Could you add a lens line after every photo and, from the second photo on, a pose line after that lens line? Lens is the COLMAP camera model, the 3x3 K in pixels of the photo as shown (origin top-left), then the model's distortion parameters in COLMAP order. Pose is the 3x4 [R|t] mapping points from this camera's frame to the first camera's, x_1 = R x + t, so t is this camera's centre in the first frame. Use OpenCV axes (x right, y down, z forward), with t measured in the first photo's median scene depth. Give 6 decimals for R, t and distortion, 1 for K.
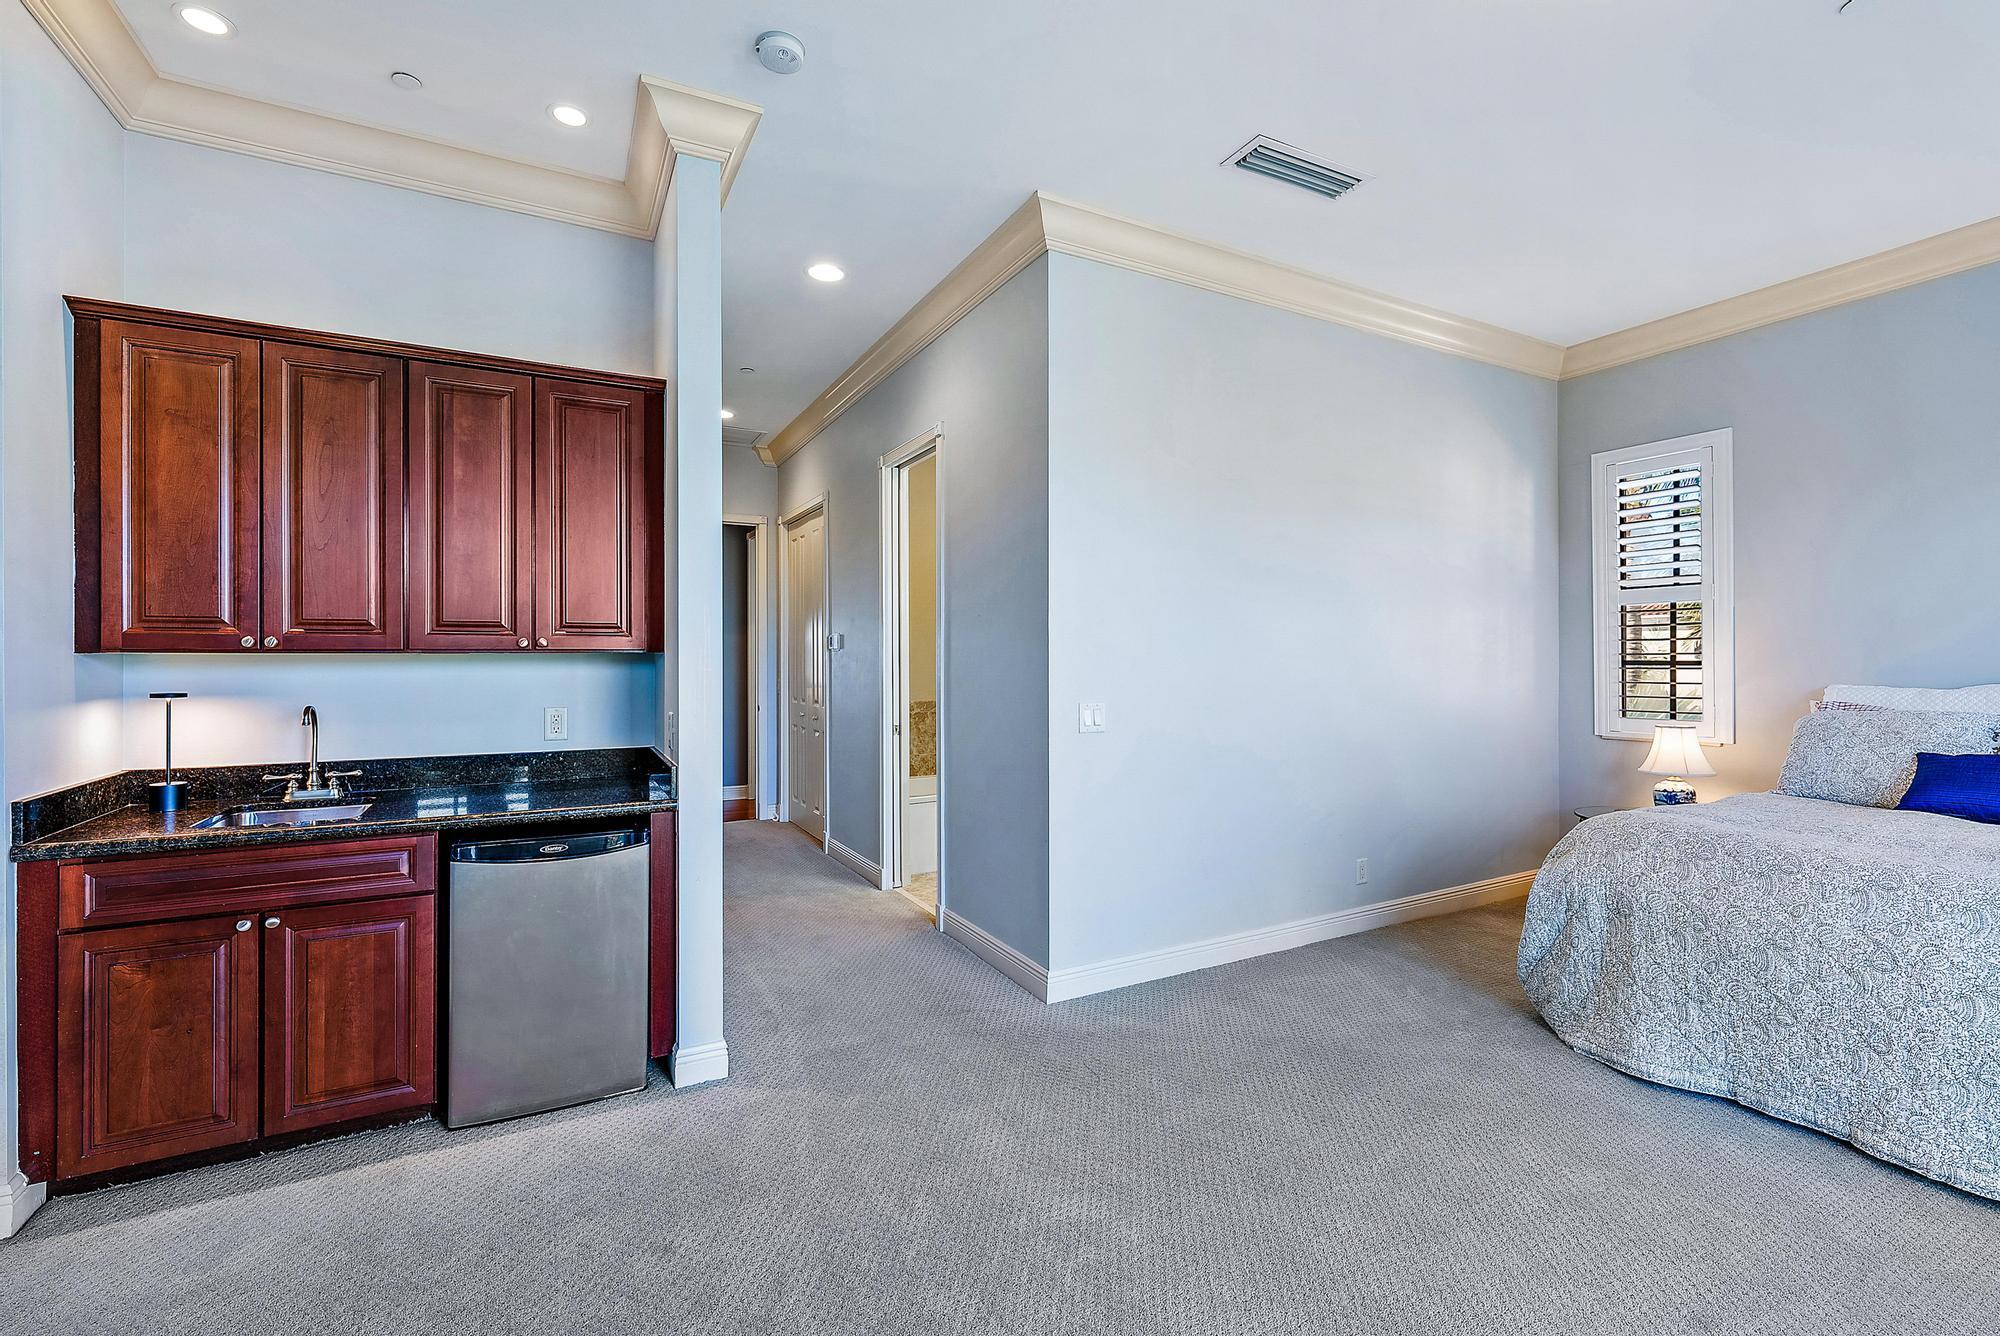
lens RADIAL K [[857.9, 0, 1005.8], [0, 857.9, 668.4], [0, 0, 1]] dist [-0.001234, -0.000243]
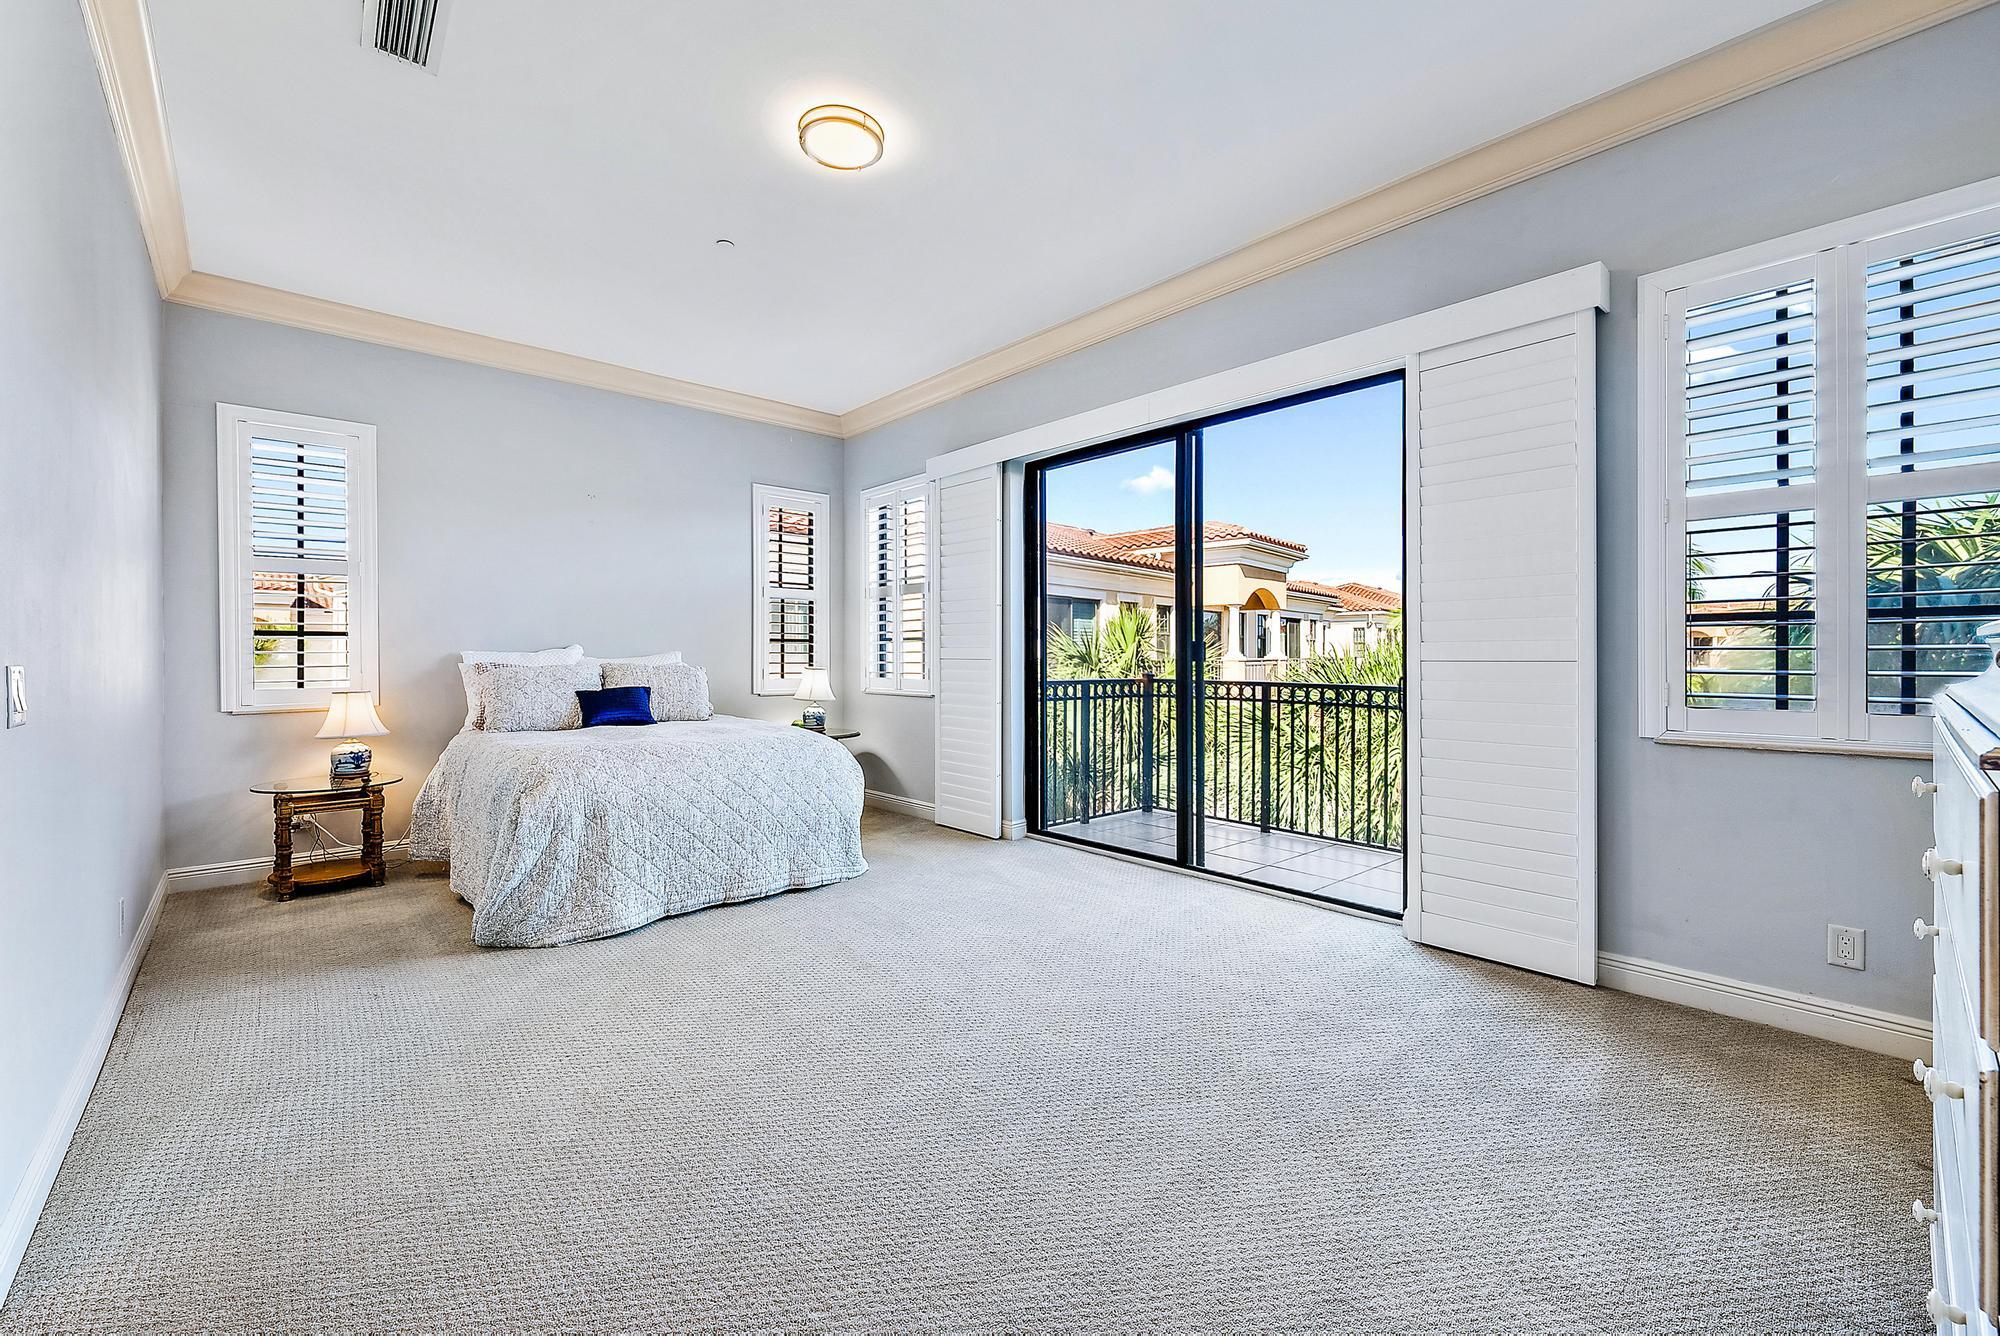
lens RADIAL K [[803.3, 0, 1007.2], [0, 803.3, 656.3], [0, 0, 1]] dist [-0.002796, -0.000495]
pose [[-0.265752, 0.008738, 0.964002, -0.390036], [0.007704, 0.999946, -0.006940, 0.036925], [-0.964011, 0.005582, -0.265805, 0.463764]]
